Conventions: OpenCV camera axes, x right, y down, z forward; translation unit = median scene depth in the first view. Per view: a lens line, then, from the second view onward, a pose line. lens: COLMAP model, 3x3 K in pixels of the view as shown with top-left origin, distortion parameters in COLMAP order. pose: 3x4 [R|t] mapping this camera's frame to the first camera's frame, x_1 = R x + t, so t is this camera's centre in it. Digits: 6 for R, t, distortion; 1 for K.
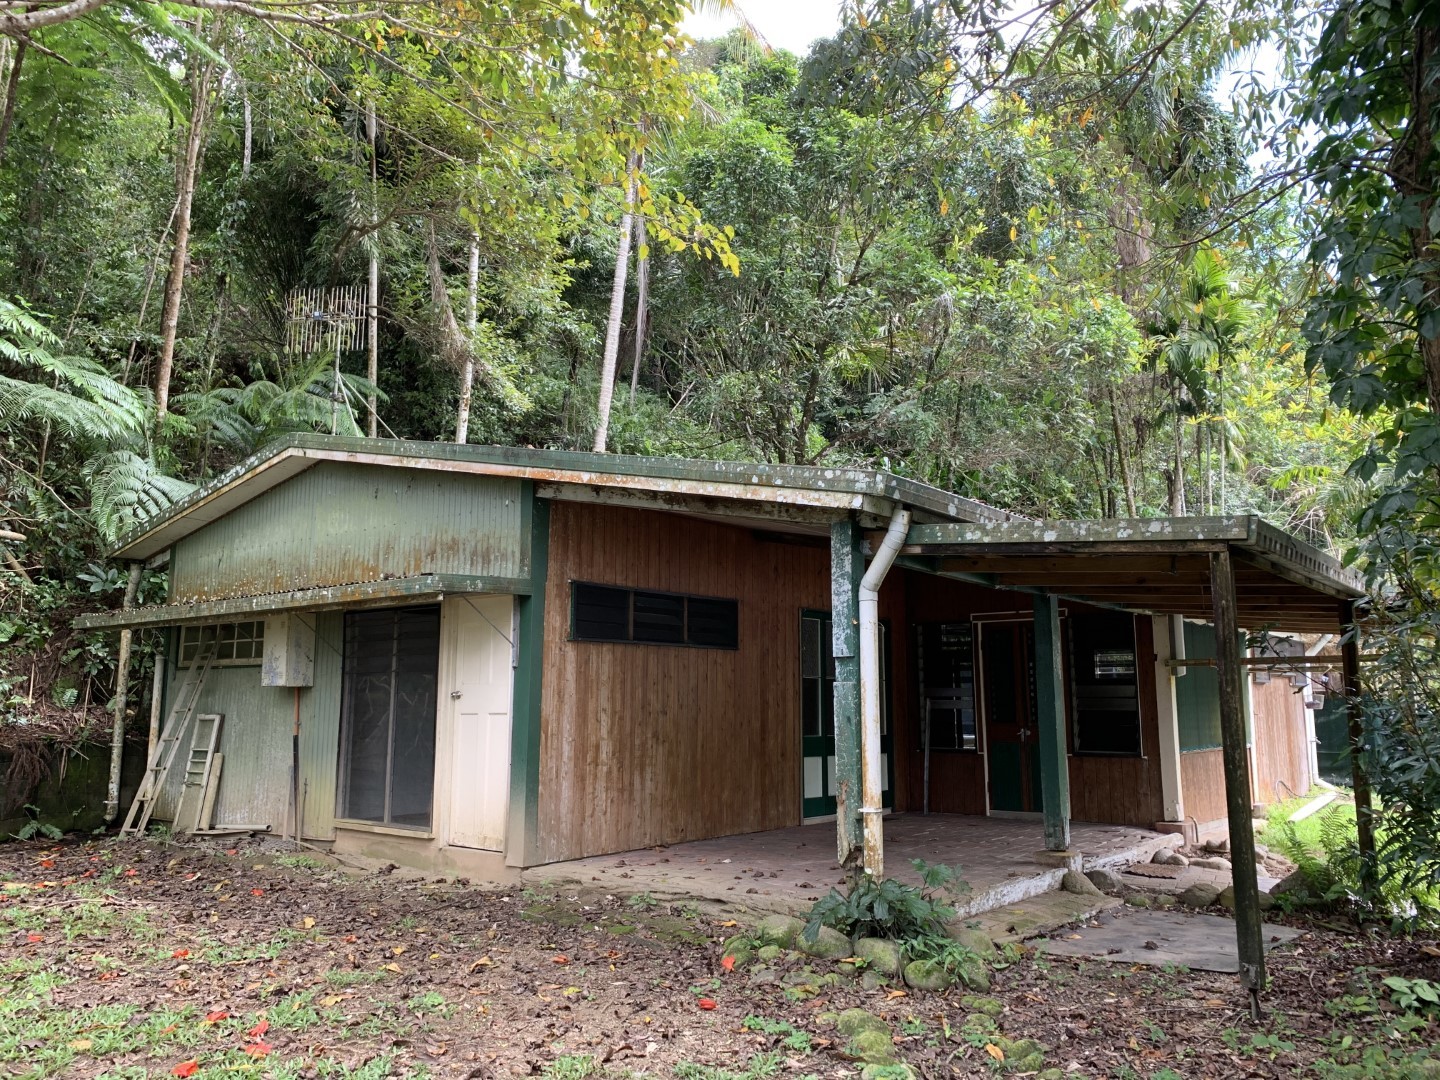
lens RADIAL K [[1103.0, 0, 721.8], [0, 1103.0, 535.8], [0, 0, 1]] dist [0.045746, -0.063826]
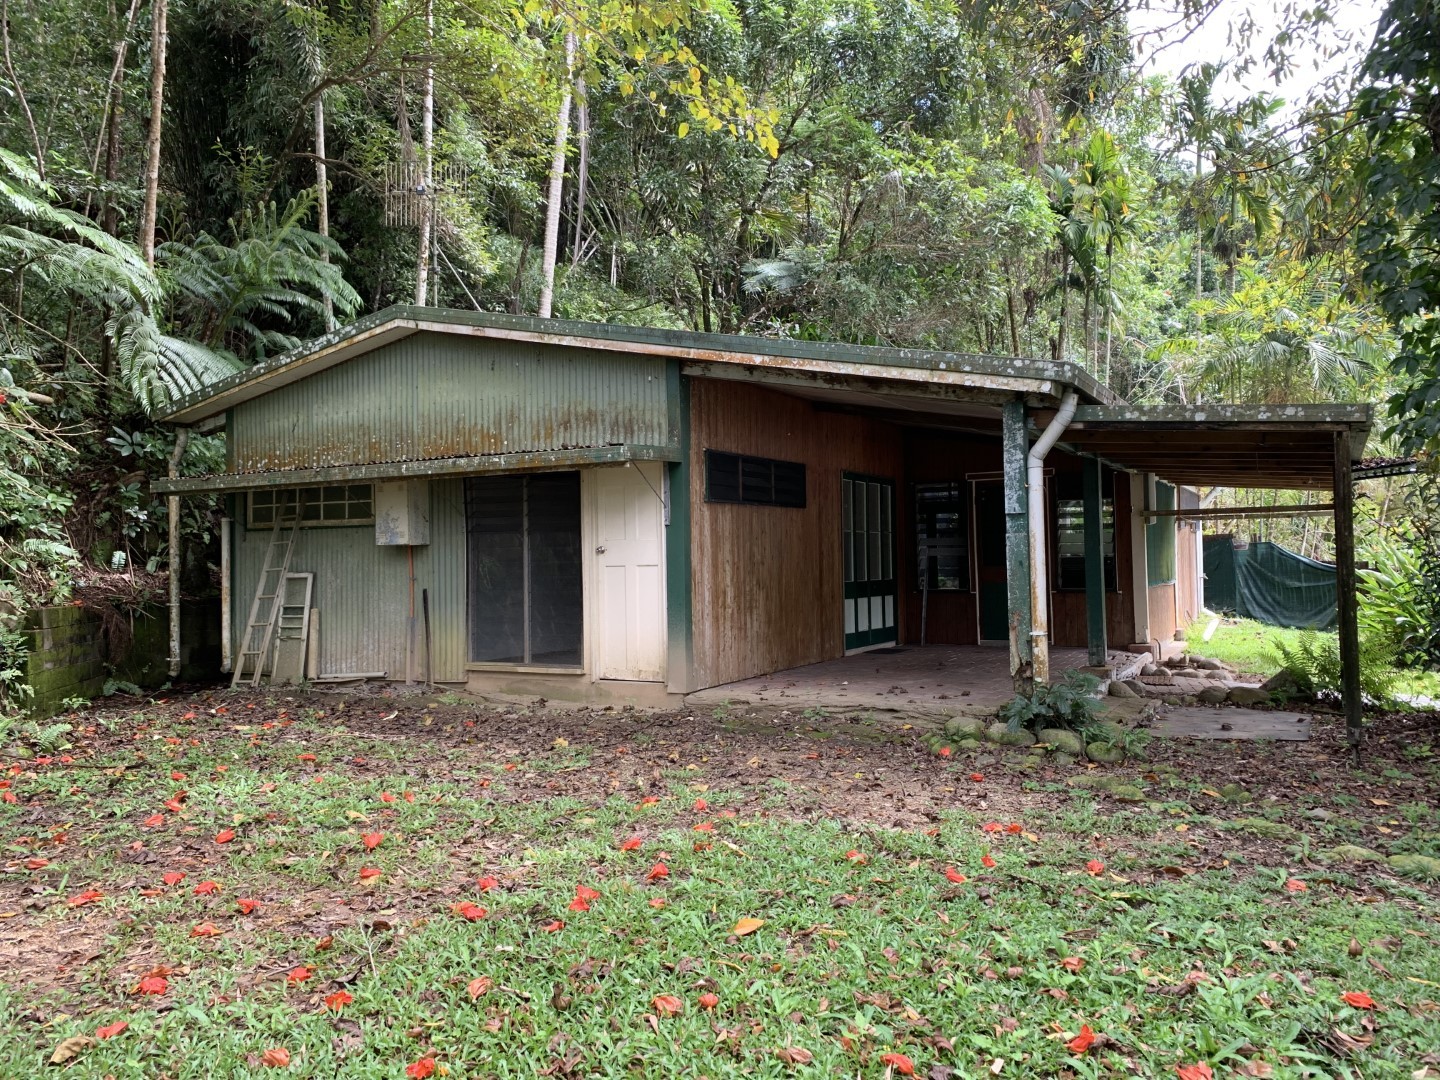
lens RADIAL K [[1103.0, 0, 710.8], [0, 1103.0, 531.9], [0, 0, 1]] dist [0.045746, -0.063826]
pose [[0.985559, -0.014107, 0.168745, -0.310584], [-0.007453, 0.991945, 0.126453, -0.016744], [-0.169170, -0.125884, 0.977515, -0.110470]]
